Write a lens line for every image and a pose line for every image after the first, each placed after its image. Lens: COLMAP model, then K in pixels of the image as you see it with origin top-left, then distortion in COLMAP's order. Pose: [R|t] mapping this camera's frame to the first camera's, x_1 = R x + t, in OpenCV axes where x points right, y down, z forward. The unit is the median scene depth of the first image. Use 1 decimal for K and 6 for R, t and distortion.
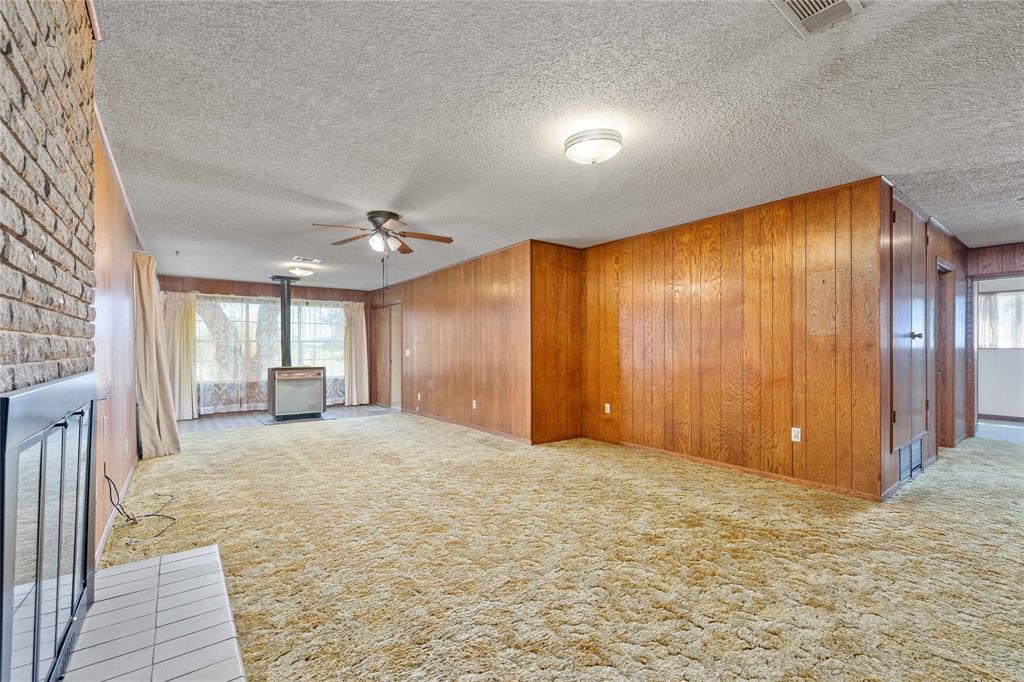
lens RADIAL K [[435.3, 0, 508.6], [0, 435.3, 347.3], [0, 0, 1]] dist [-0.003079, 0.000265]
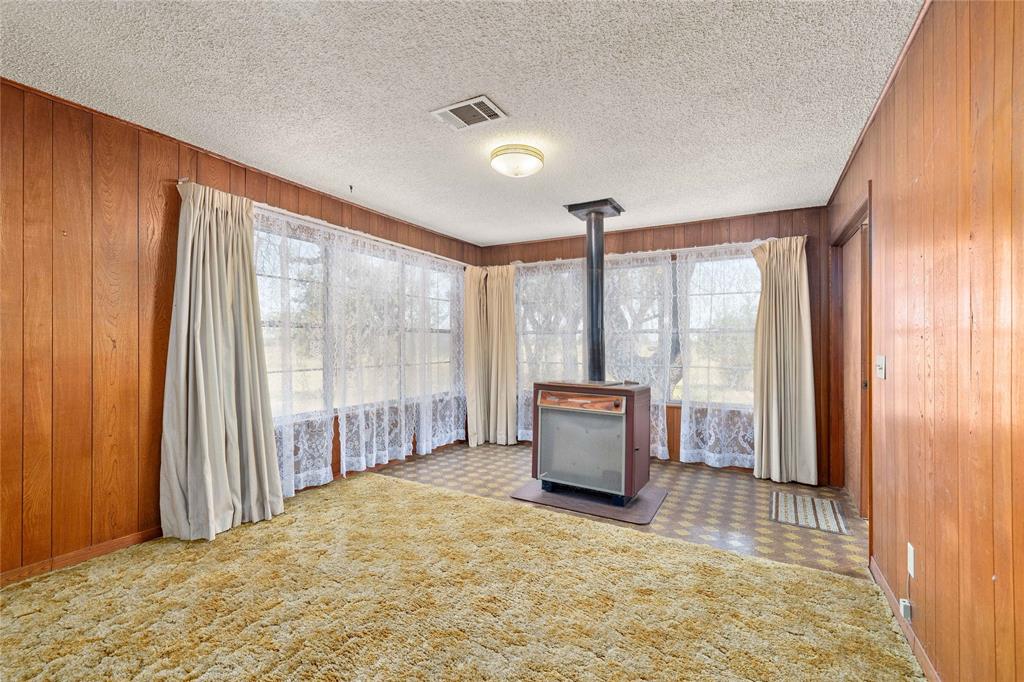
lens RADIAL K [[435.3, 0, 518.8], [0, 435.3, 337.6], [0, 0, 1]] dist [-0.003079, 0.000265]
pose [[0.405383, -0.004685, -0.914135, -0.080627], [-0.004548, 0.999964, -0.007141, -0.001766], [0.914136, 0.007052, 0.405347, 0.721020]]
